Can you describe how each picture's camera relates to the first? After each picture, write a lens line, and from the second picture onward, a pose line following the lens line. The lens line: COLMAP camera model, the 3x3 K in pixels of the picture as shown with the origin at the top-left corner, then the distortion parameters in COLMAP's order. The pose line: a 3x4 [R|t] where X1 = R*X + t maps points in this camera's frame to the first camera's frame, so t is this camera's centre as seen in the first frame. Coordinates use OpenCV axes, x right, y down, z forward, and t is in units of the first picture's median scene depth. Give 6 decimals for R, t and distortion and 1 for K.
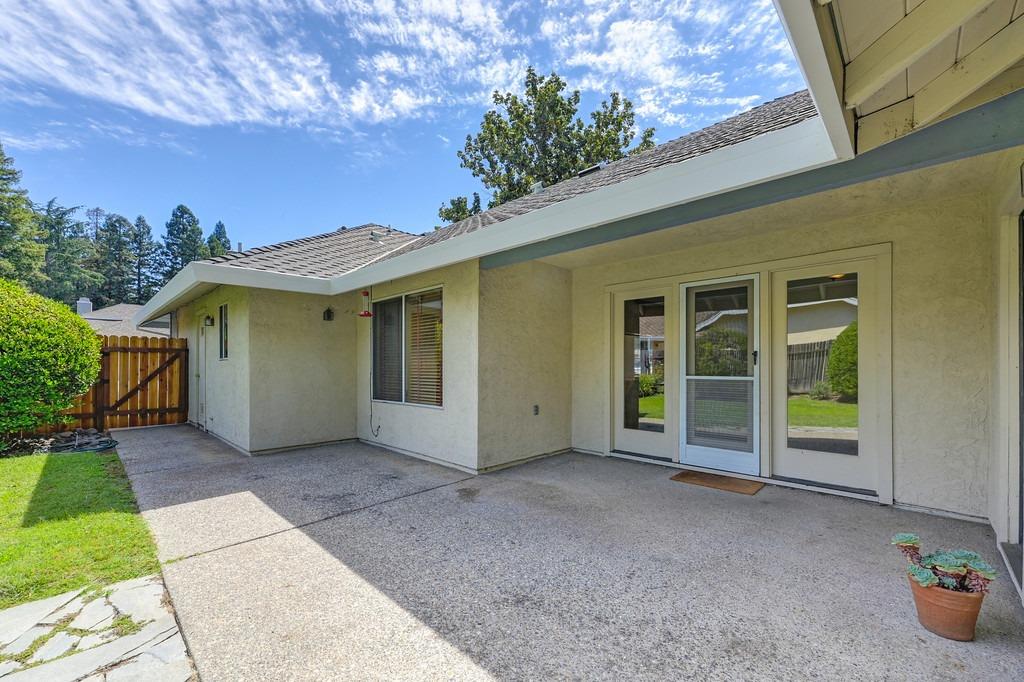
lens RADIAL K [[413.2, 0, 513.7], [0, 413.2, 367.2], [0, 0, 1]] dist [0.001745, 0.000392]
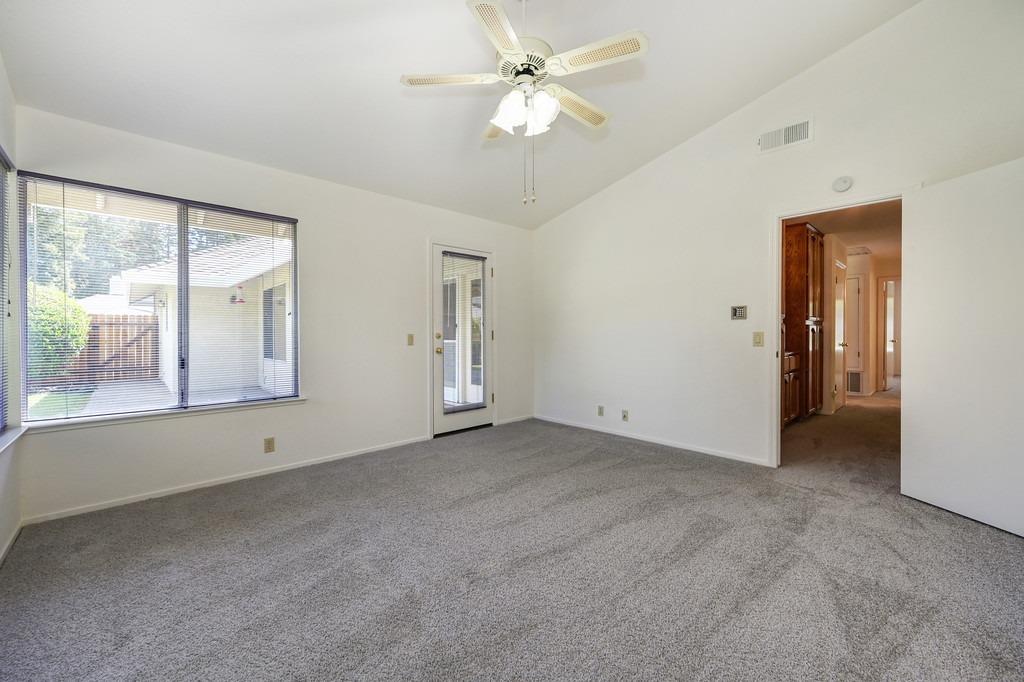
lens RADIAL K [[406.3, 0, 512.1], [0, 406.3, 337.9], [0, 0, 1]] dist [-0.000064, -0.000062]
pose [[0.999031, -0.004192, -0.043809, 0.424061], [0.004332, 0.999986, 0.003098, 0.004314], [0.043795, -0.003284, 0.999035, -0.270679]]
